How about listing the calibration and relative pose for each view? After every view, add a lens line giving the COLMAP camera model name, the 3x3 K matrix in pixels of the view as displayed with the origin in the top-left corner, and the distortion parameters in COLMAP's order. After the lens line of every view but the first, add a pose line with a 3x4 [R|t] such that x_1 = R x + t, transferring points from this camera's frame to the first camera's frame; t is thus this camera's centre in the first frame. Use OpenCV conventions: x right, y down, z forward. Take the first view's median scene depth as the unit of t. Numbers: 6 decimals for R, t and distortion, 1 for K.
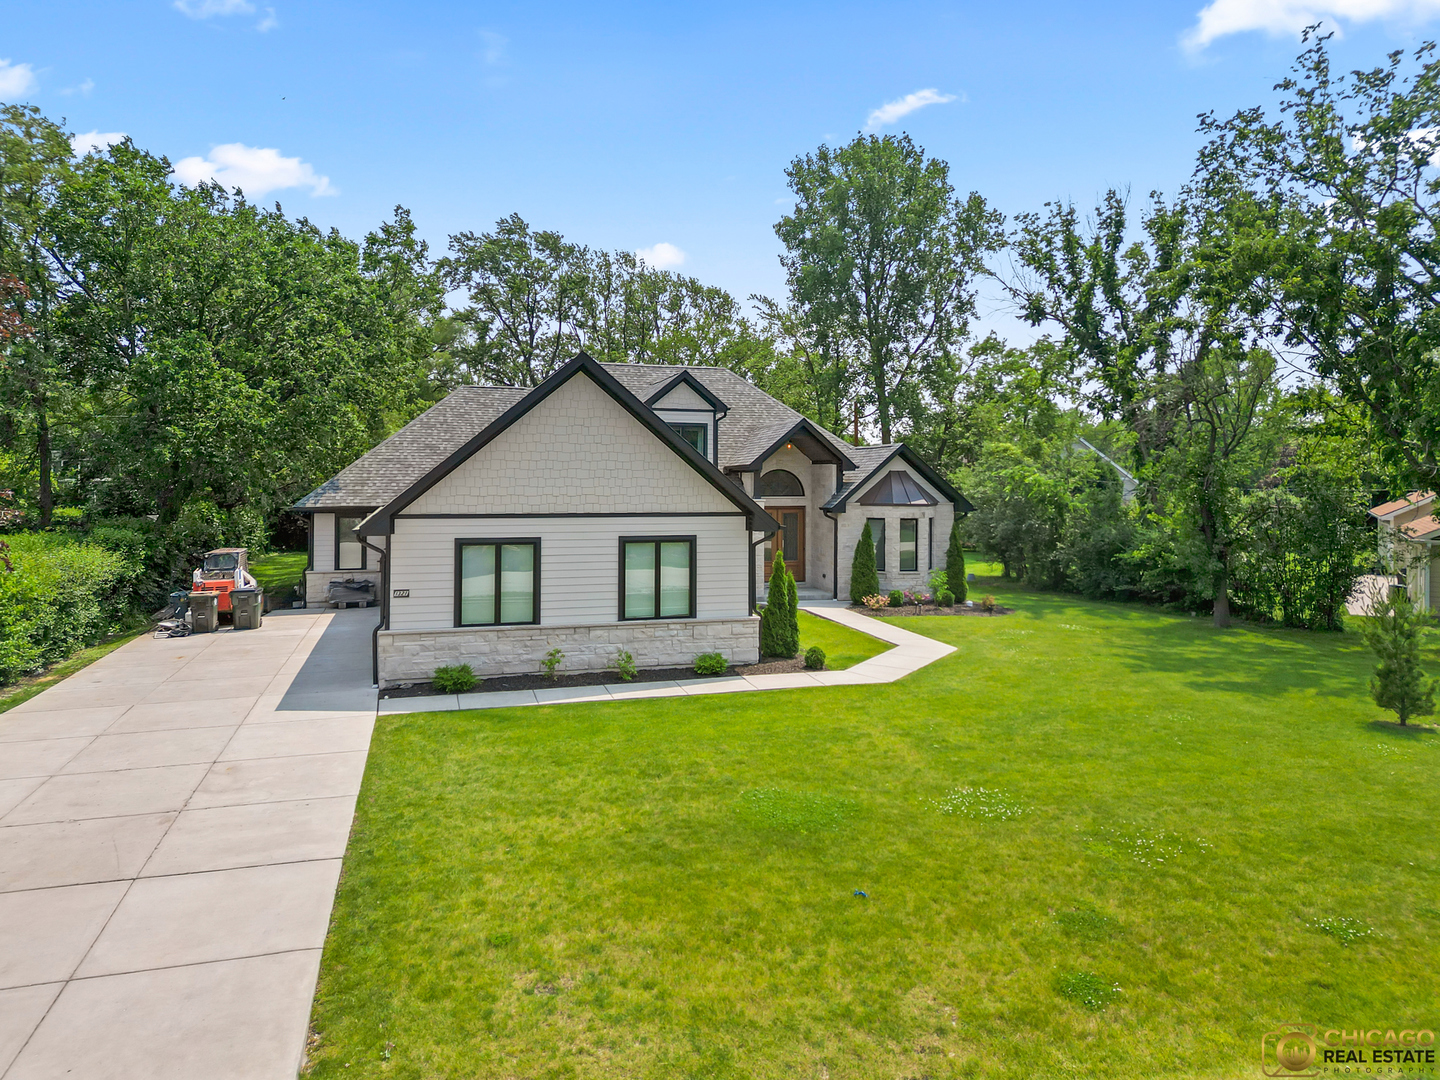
lens RADIAL K [[1050.0, 0, 715.3], [0, 1050.0, 531.7], [0, 0, 1]] dist [0.076299, -0.081651]
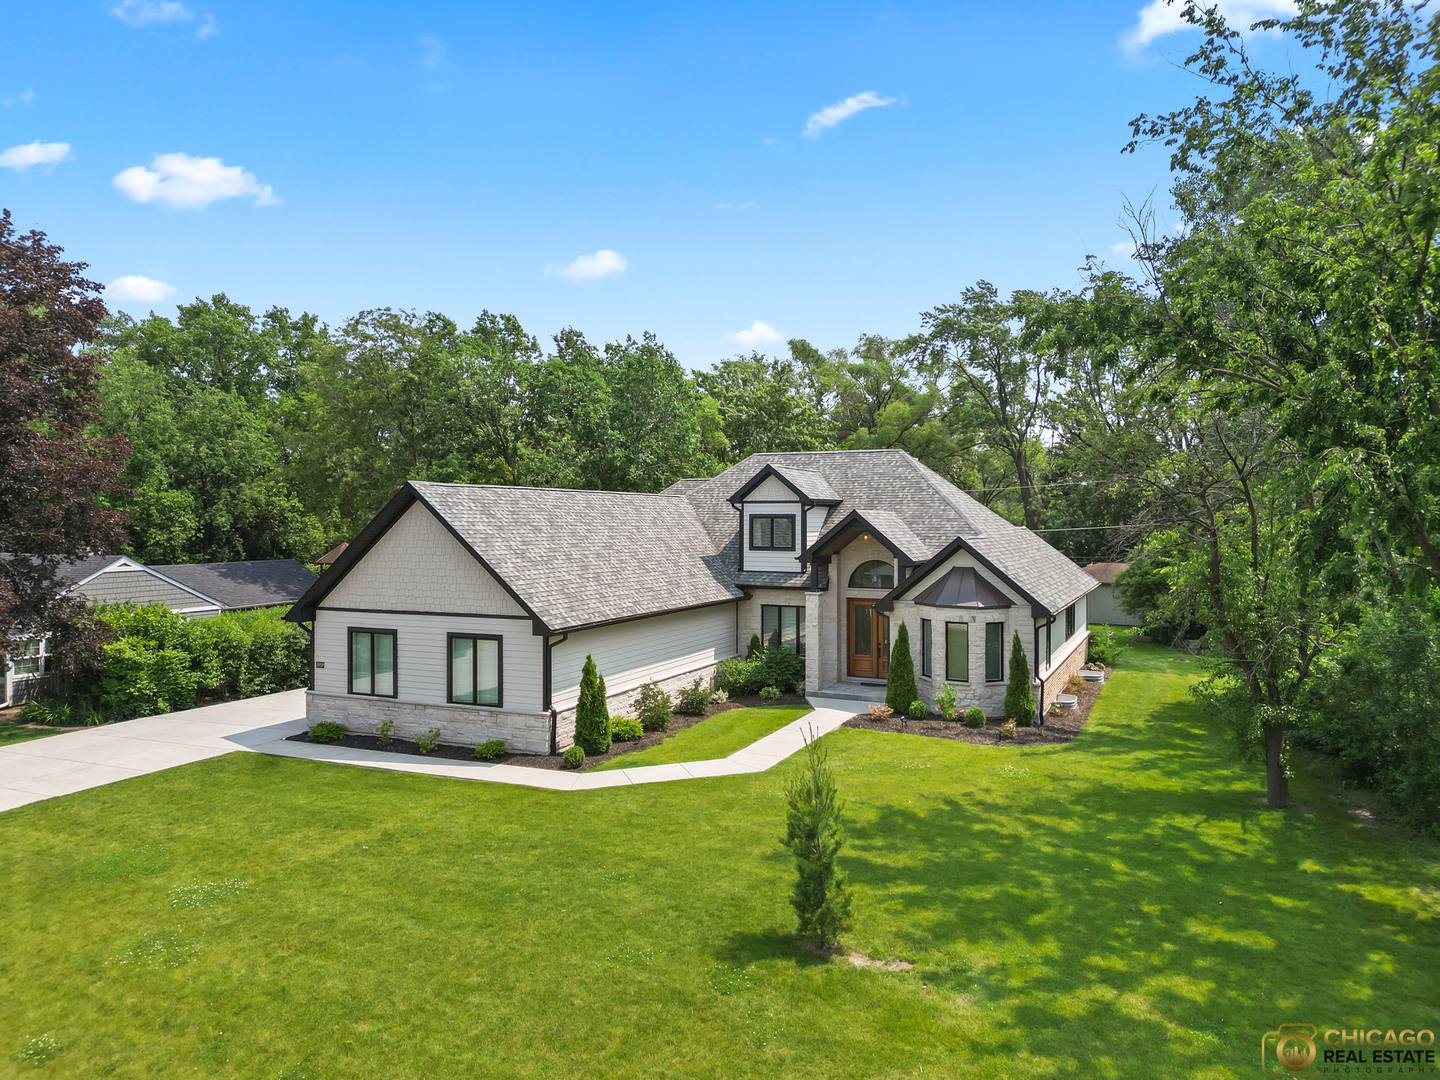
lens RADIAL K [[1050.0, 0, 715.3], [0, 1050.0, 531.7], [0, 0, 1]] dist [0.076299, -0.081651]
pose [[0.739249, 0.005114, -0.673413, 0.969103], [-0.030407, 0.999205, -0.025792, -0.090564], [0.672746, 0.039543, 0.738816, 0.313492]]
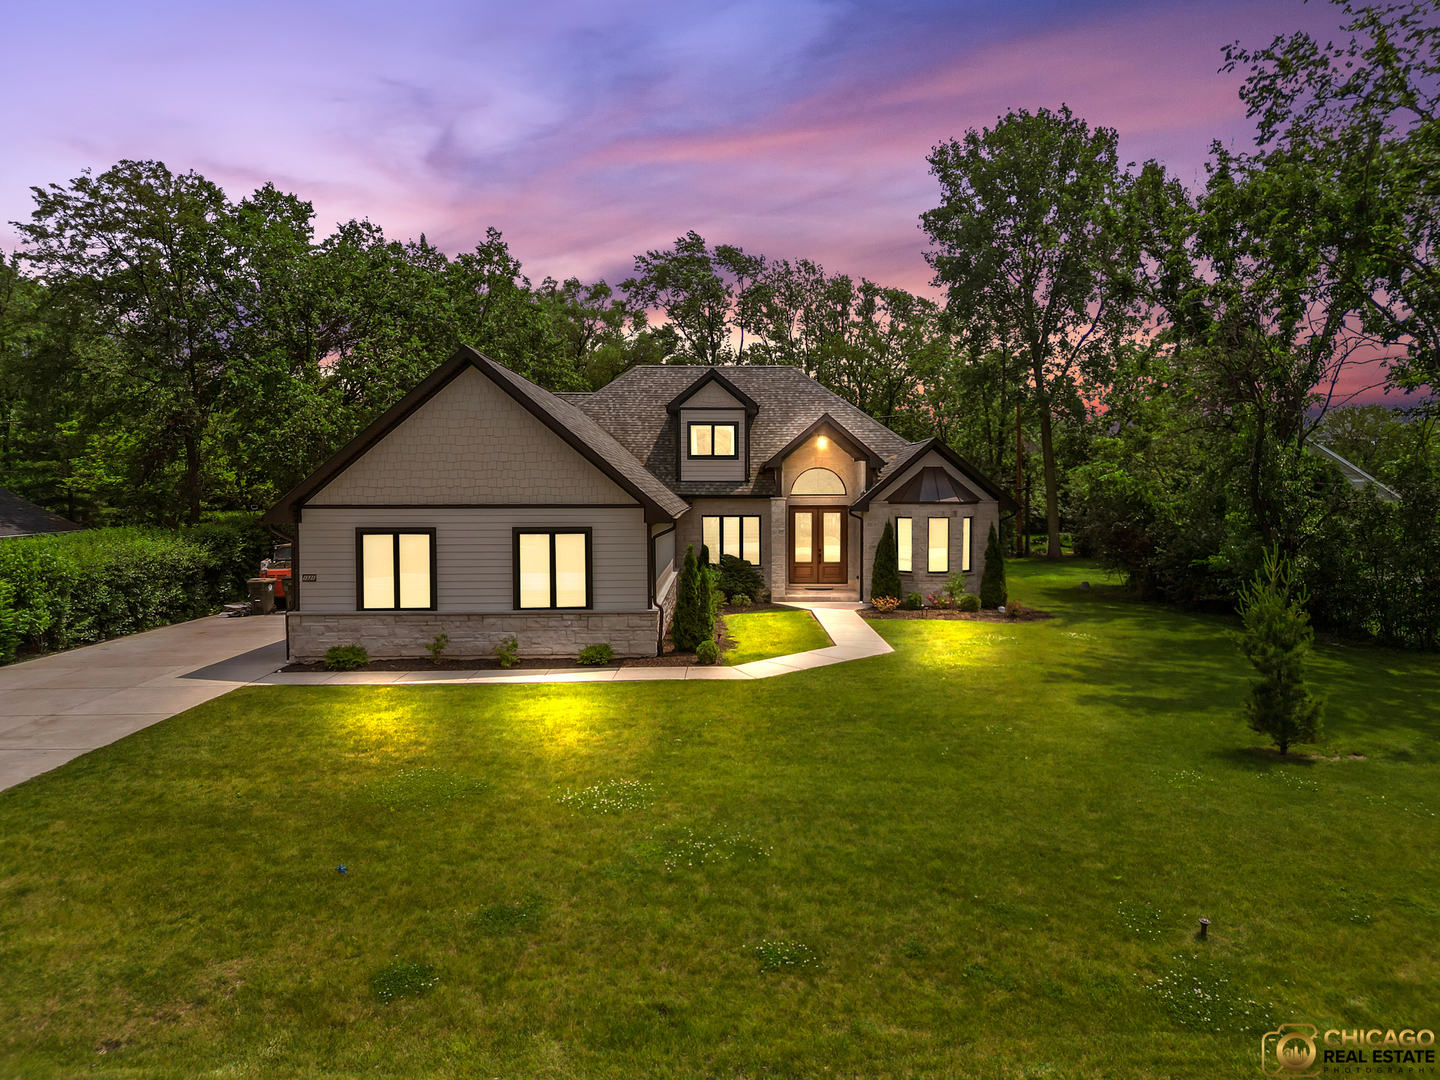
lens RADIAL K [[1034.0, 0, 722.4], [0, 1034.0, 553.8], [0, 0, 1]] dist [0.042422, -0.029275]
pose [[0.961133, 0.010976, -0.275869, 0.390397], [-0.008478, 0.999912, 0.010246, 0.018674], [0.275957, -0.007509, 0.961141, 0.089035]]
